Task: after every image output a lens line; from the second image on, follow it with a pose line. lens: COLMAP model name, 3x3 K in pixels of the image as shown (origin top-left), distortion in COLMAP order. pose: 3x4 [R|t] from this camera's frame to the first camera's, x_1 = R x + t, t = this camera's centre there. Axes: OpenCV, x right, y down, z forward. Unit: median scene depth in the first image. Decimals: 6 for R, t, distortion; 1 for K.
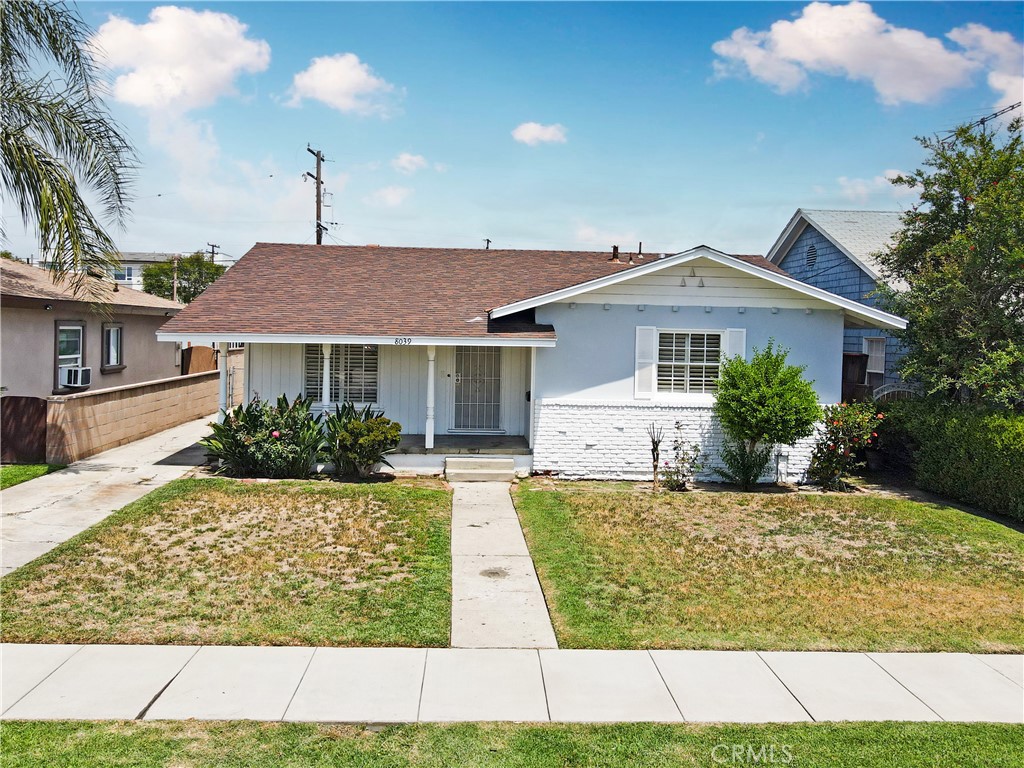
lens RADIAL K [[837.7, 0, 518.9], [0, 837.7, 378.9], [0, 0, 1]] dist [-0.011820, 0.006566]
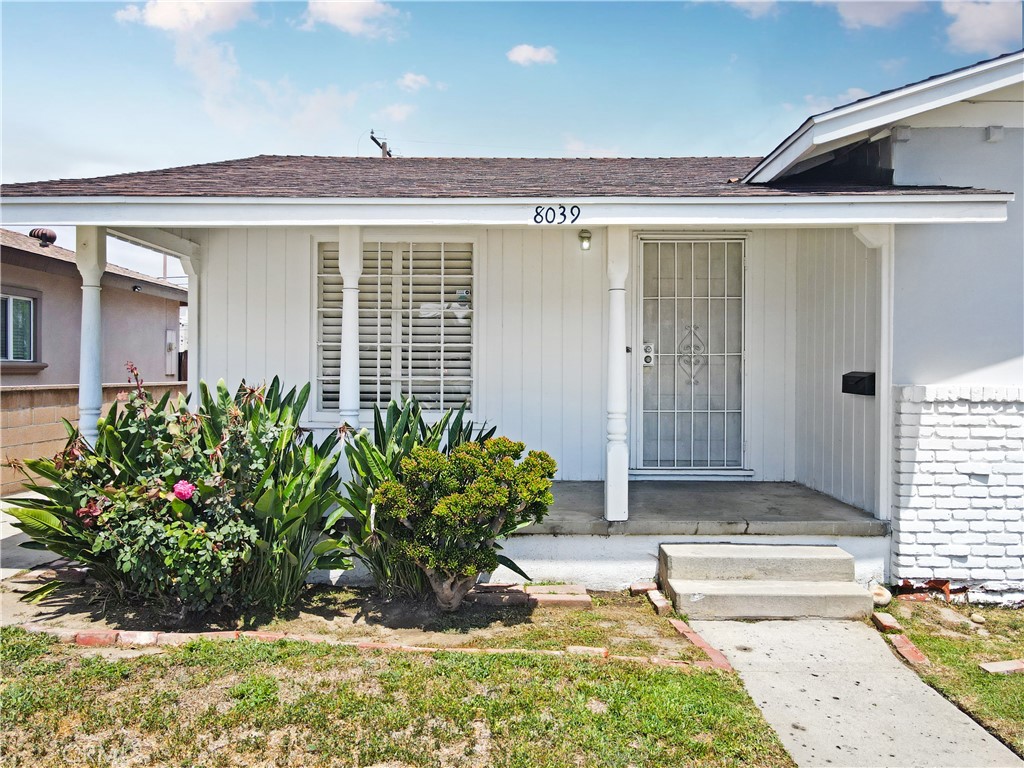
lens RADIAL K [[740.0, 0, 503.3], [0, 740.0, 386.2], [0, 0, 1]] dist [0.015567, 0.018100]
pose [[0.995430, -0.018203, -0.093748, -0.126161], [0.013886, 0.998822, -0.046494, 0.037217], [0.094484, 0.044980, 0.994510, 0.660209]]
